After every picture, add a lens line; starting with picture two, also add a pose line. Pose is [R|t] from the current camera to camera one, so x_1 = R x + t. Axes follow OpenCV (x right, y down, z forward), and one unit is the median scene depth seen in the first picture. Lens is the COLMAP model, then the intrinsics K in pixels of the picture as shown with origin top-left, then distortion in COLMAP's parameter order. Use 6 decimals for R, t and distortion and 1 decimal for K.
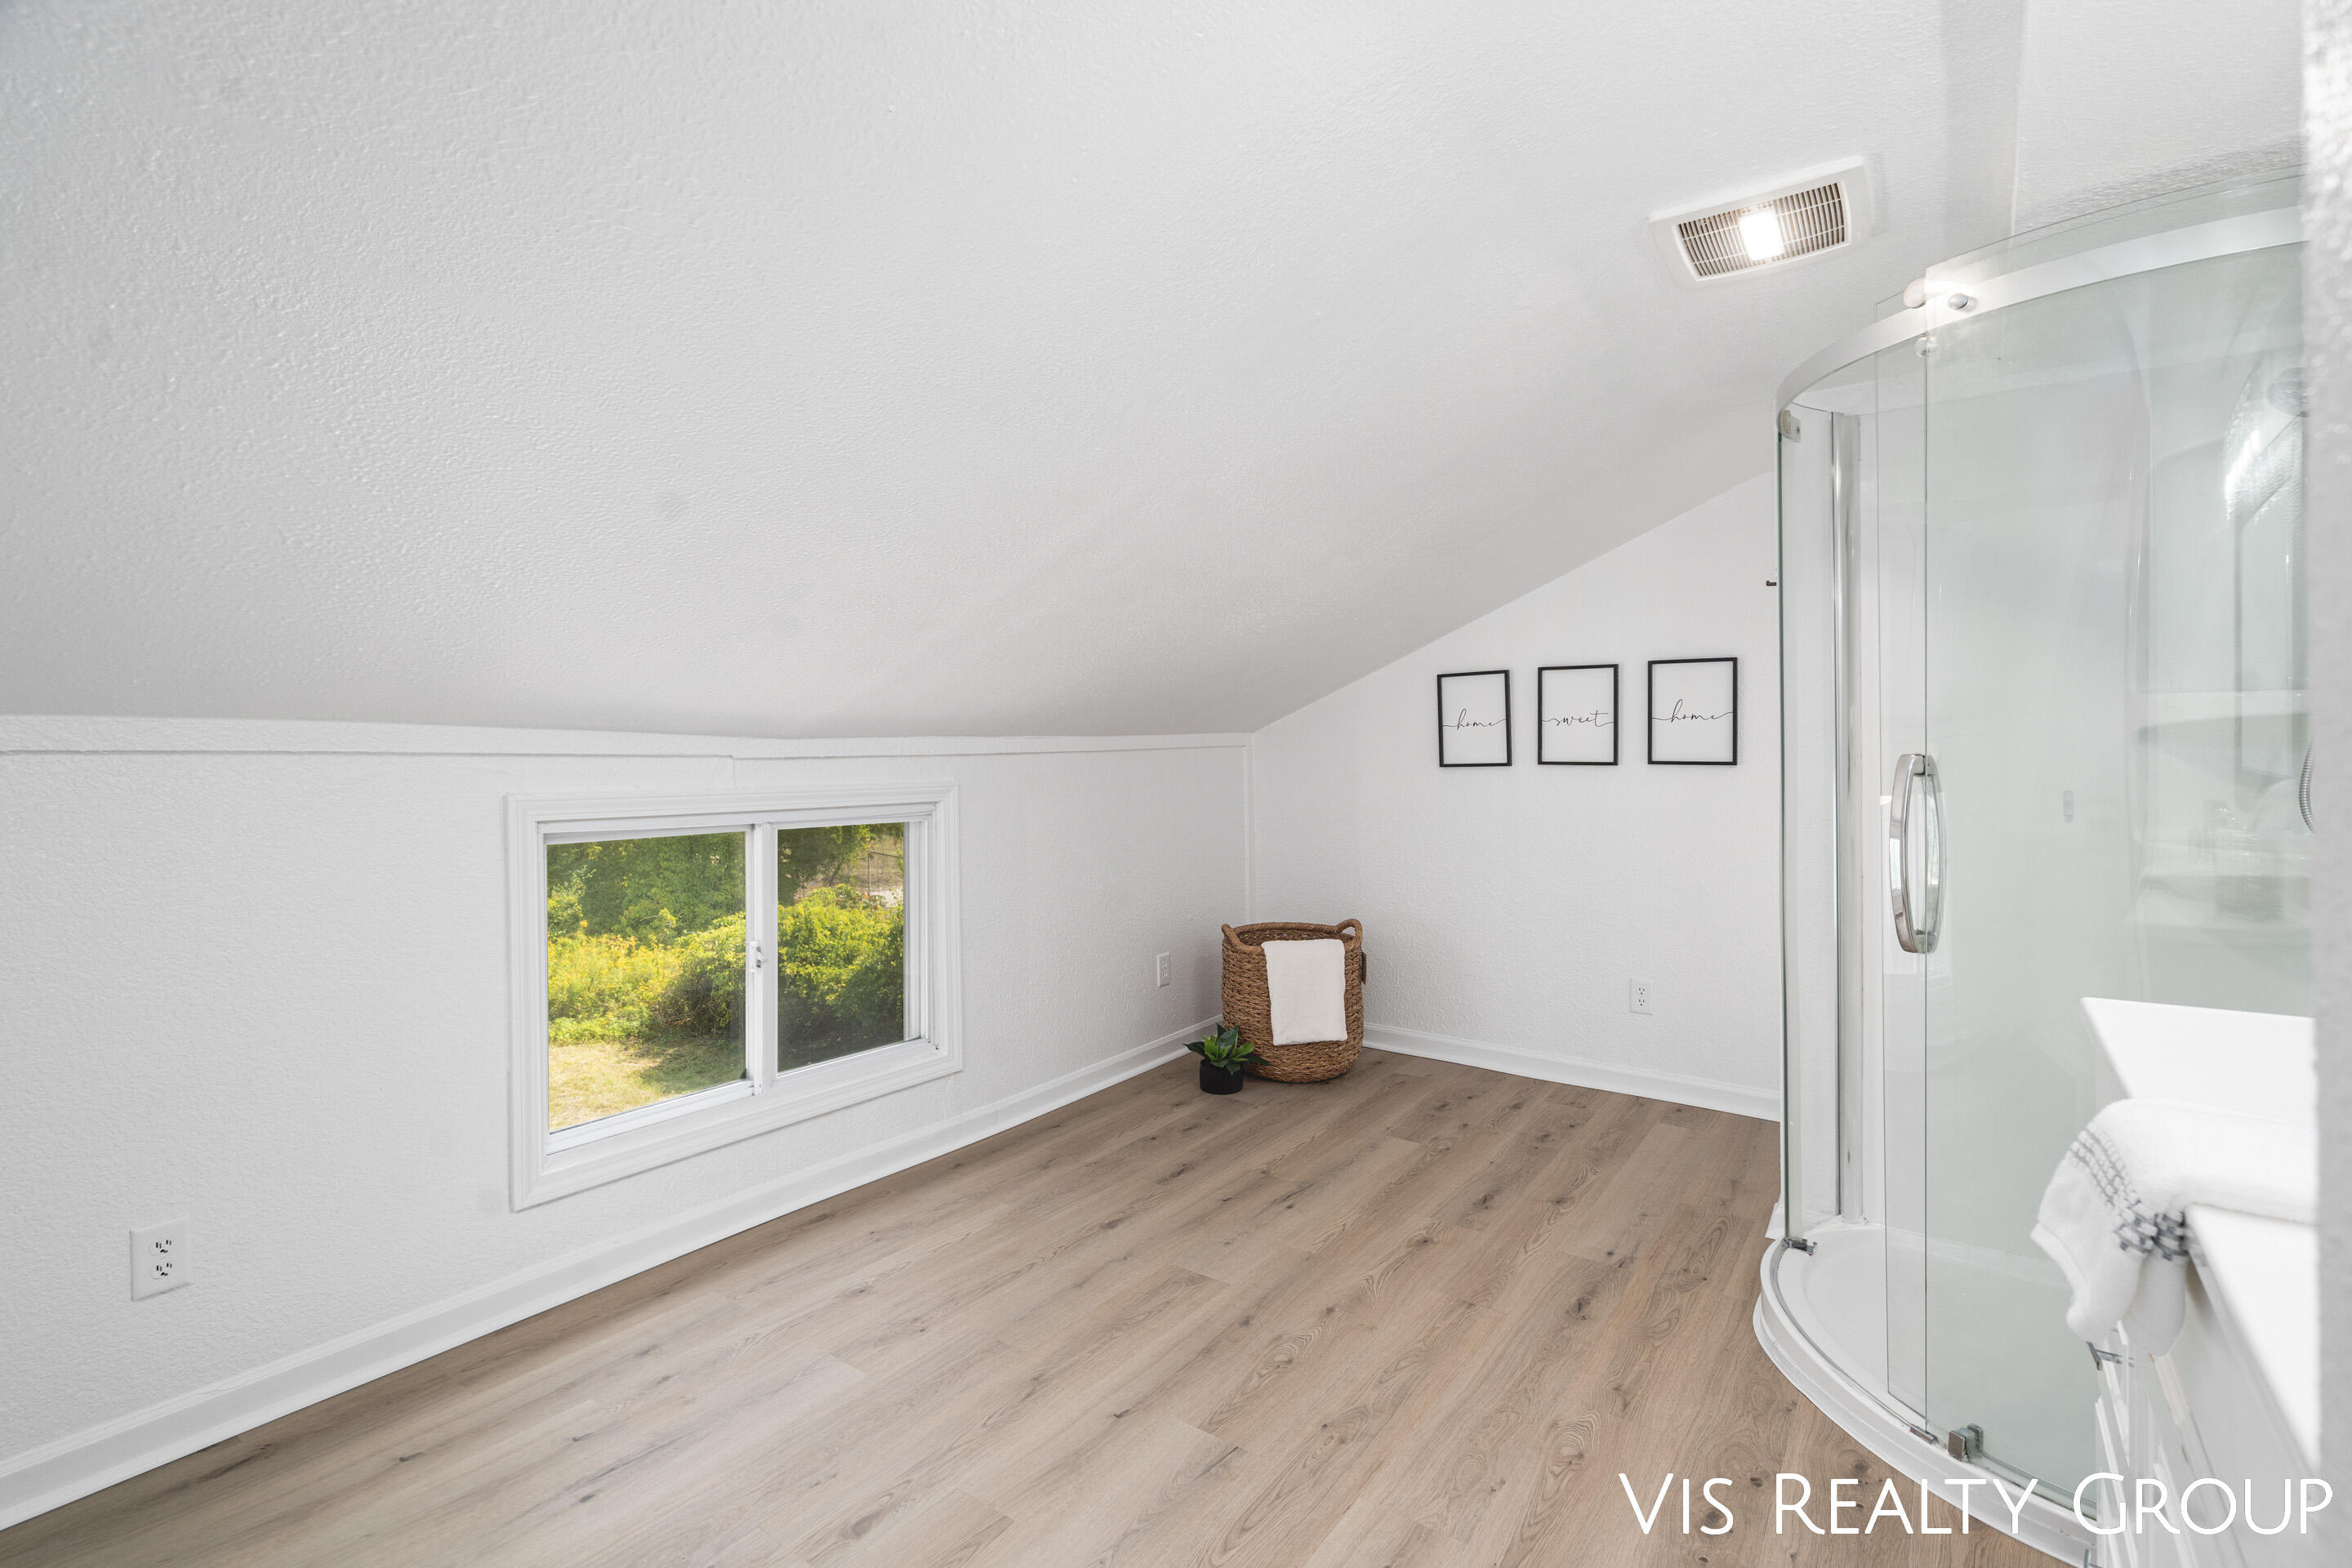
lens RADIAL K [[1078.8, 0, 1165.5], [0, 1078.8, 744.3], [0, 0, 1]] dist [-0.000151, 0.003157]
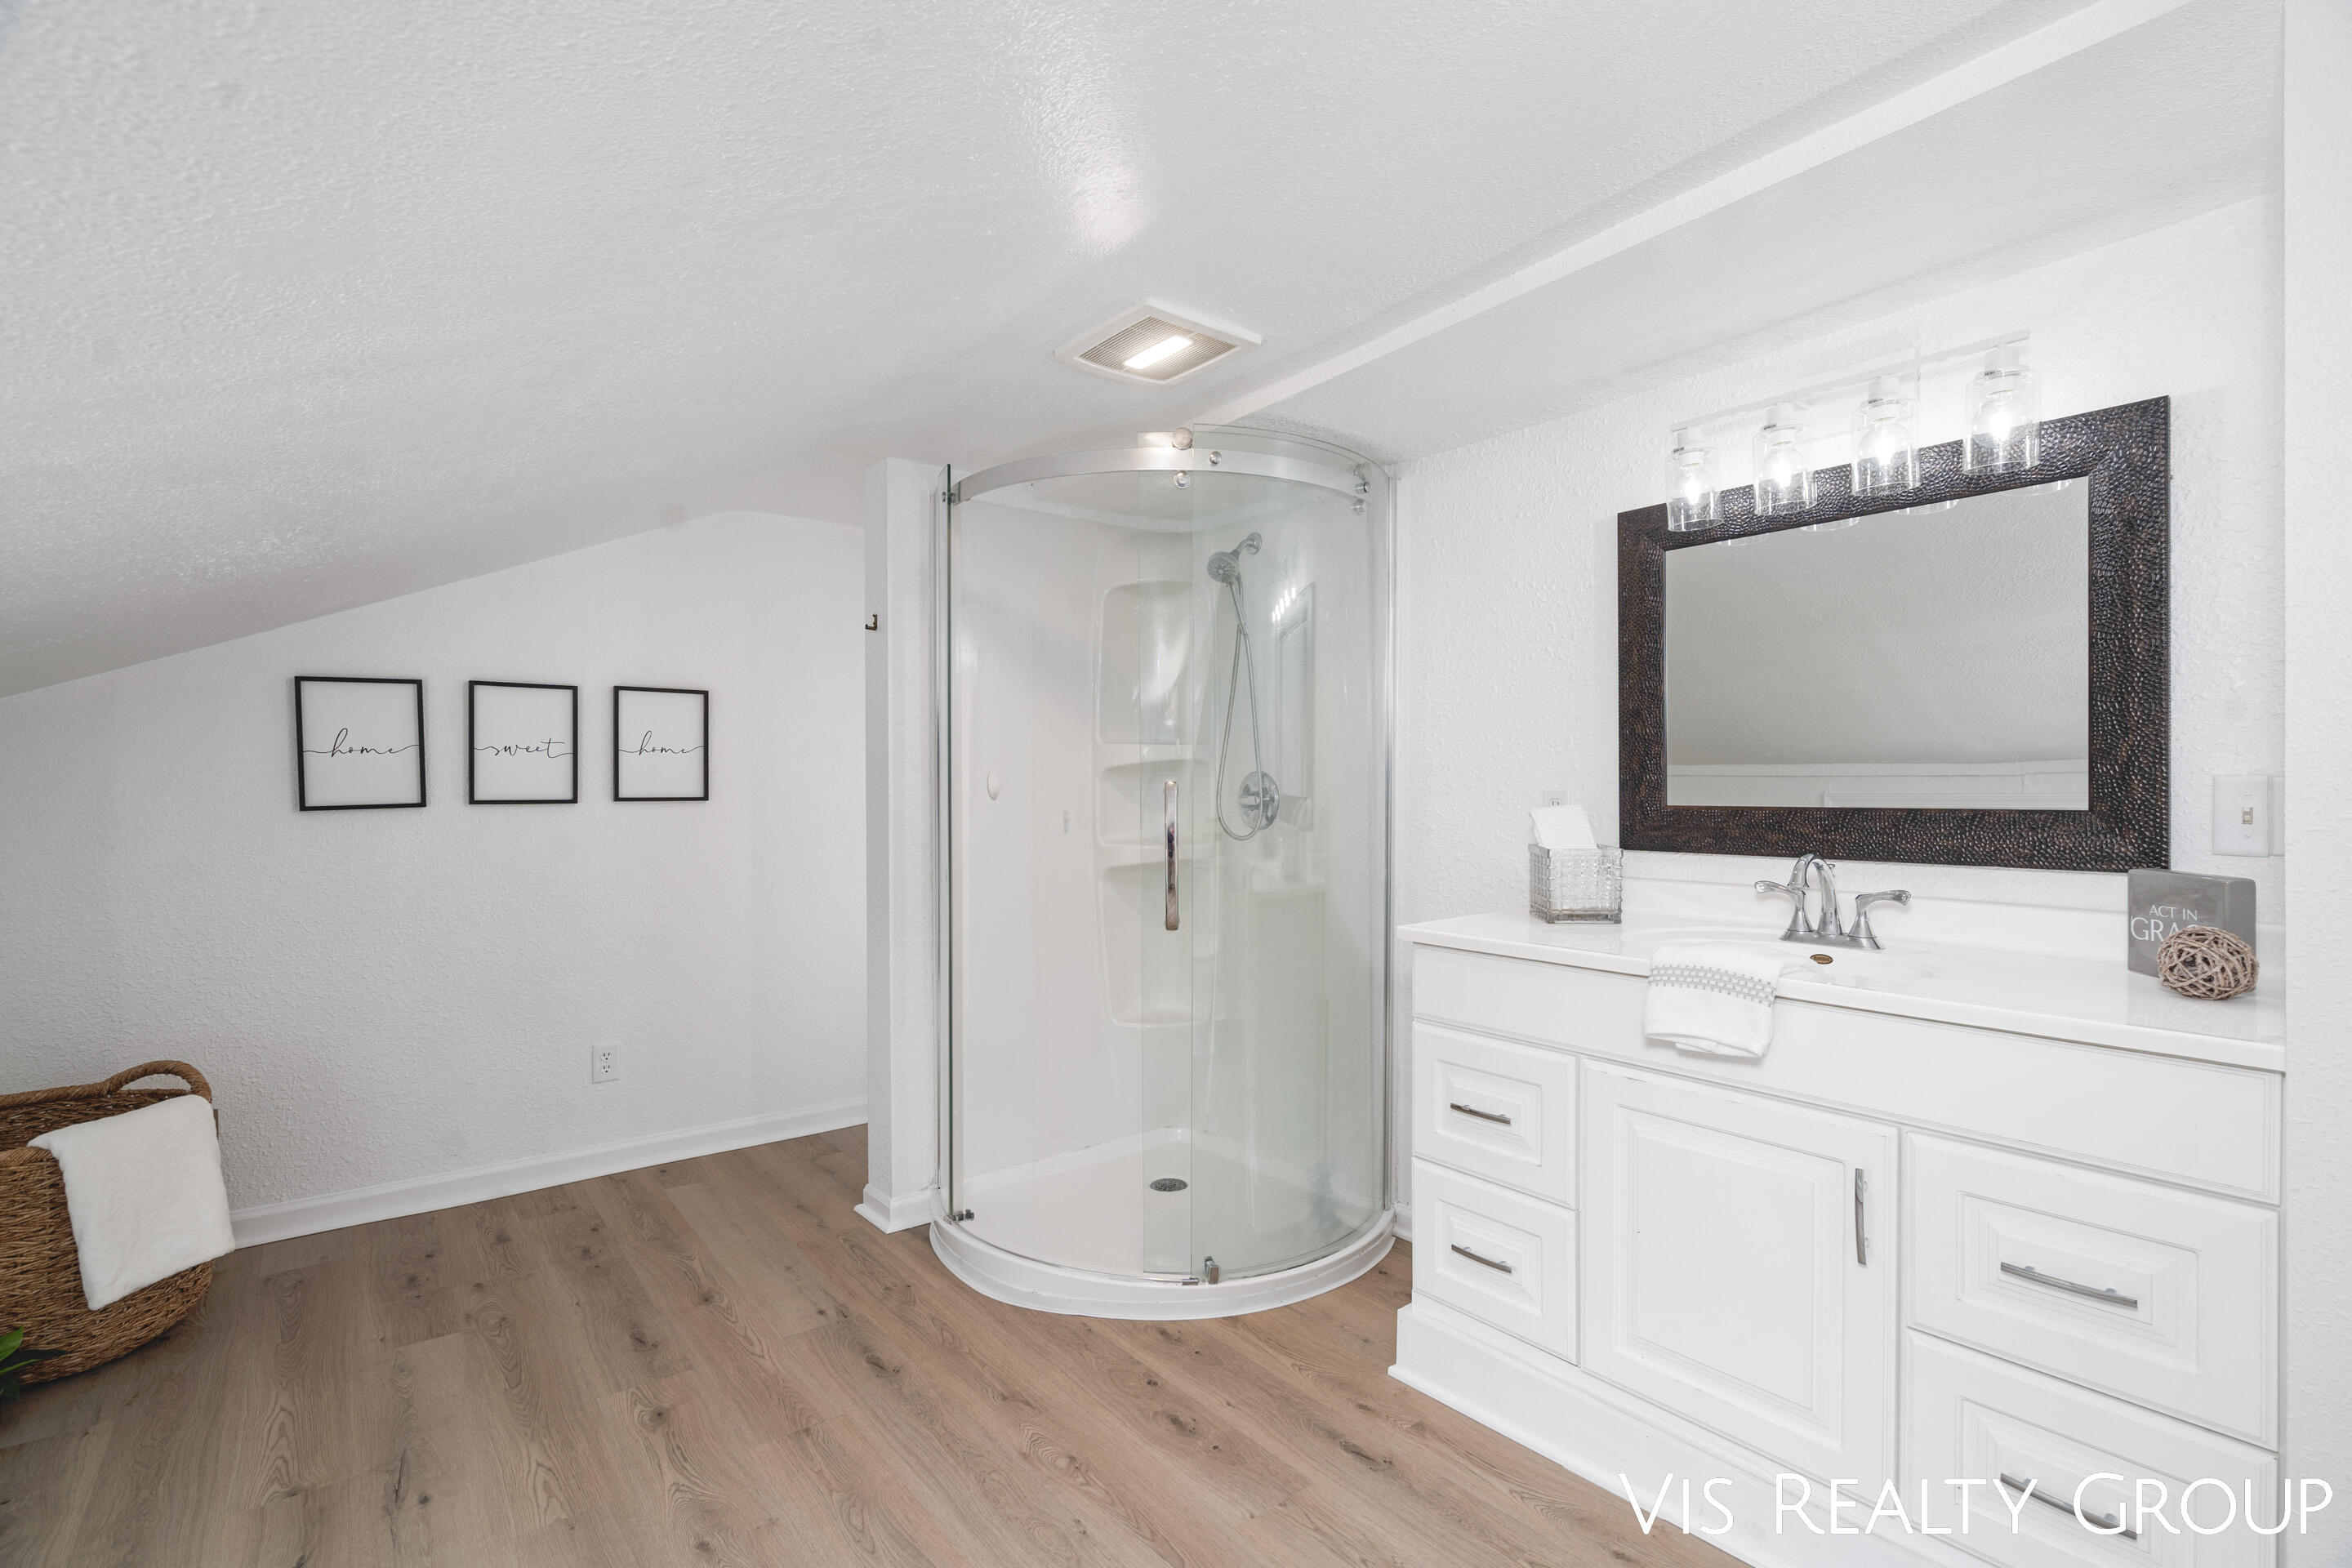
lens RADIAL K [[1078.8, 0, 1174.7], [0, 1078.8, 789.6], [0, 0, 1]] dist [-0.000151, 0.003157]
pose [[0.272807, -0.001739, 0.962067, -0.320447], [0.002094, 0.999997, 0.001214, 0.010104], [-0.962066, 0.001683, 0.272810, 0.343784]]
